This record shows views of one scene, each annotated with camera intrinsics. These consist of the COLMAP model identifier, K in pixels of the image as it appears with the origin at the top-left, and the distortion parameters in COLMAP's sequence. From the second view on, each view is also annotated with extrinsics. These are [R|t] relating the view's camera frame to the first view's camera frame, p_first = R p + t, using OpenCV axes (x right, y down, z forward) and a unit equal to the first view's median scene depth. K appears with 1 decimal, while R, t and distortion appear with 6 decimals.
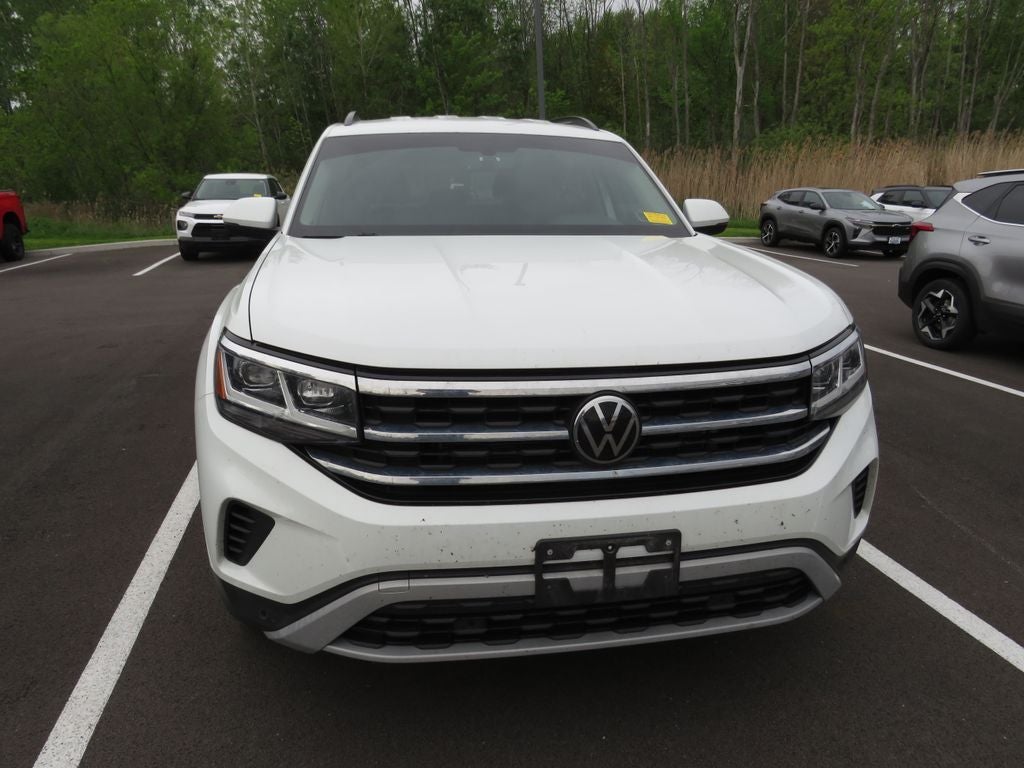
lens RADIAL K [[730.1, 0, 507.1], [0, 730.1, 390.6], [0, 0, 1]] dist [-0.011872, 0.007244]
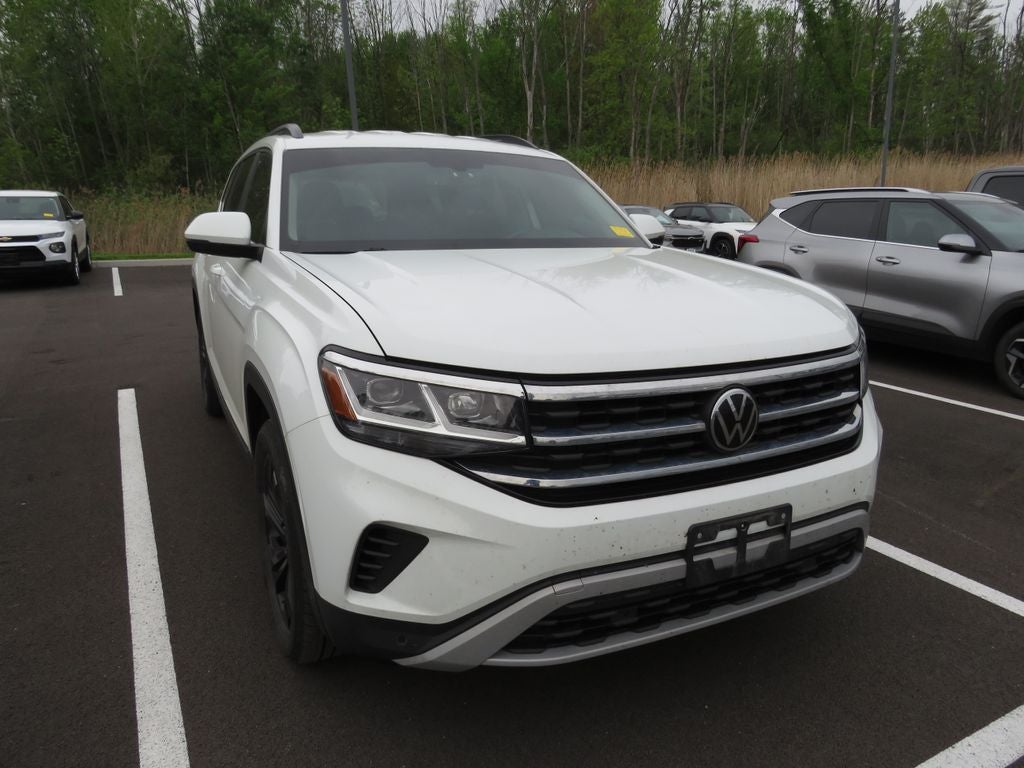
lens RADIAL K [[734.5, 0, 510.5], [0, 734.5, 390.4], [0, 0, 1]] dist [-0.033004, 0.016594]
pose [[0.962075, -0.066402, 0.264580, -0.228743], [0.072622, 0.997264, -0.013787, 0.000532], [-0.262940, 0.032479, 0.964265, 0.009529]]
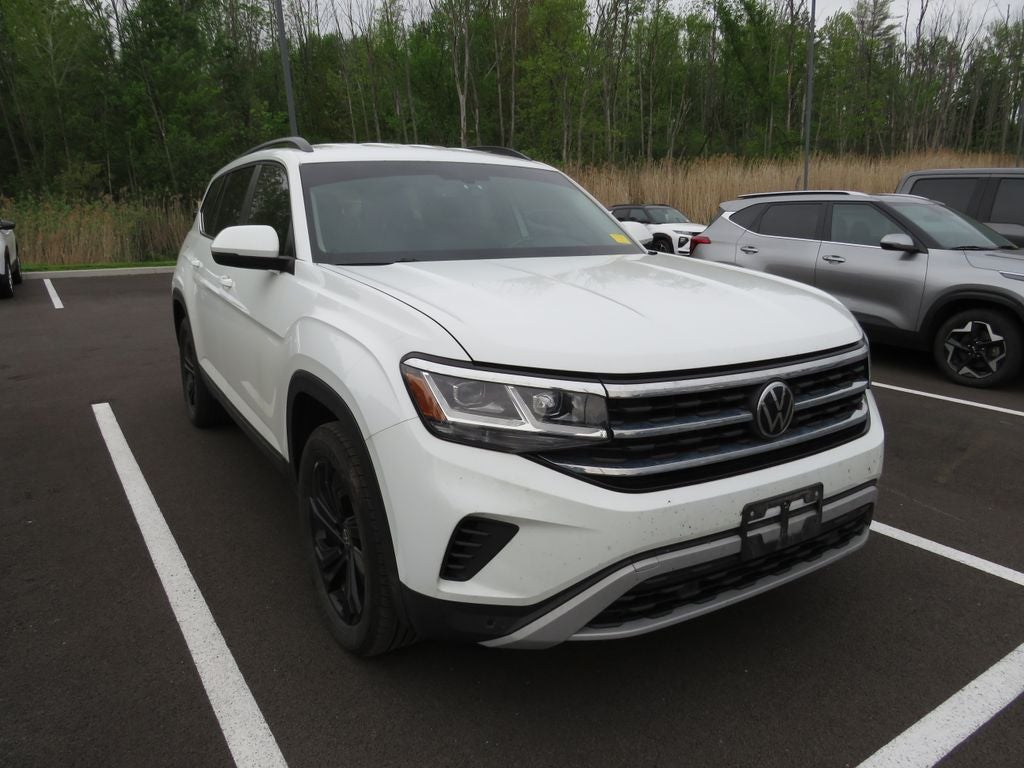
lens RADIAL K [[733.3, 0, 512.1], [0, 733.3, 388.0], [0, 0, 1]] dist [-0.035843, 0.016161]
pose [[0.932638, -0.095200, 0.348028, -0.338674], [0.105883, 0.994309, -0.011757, -0.006771], [-0.344928, 0.047816, 0.937410, -0.004738]]
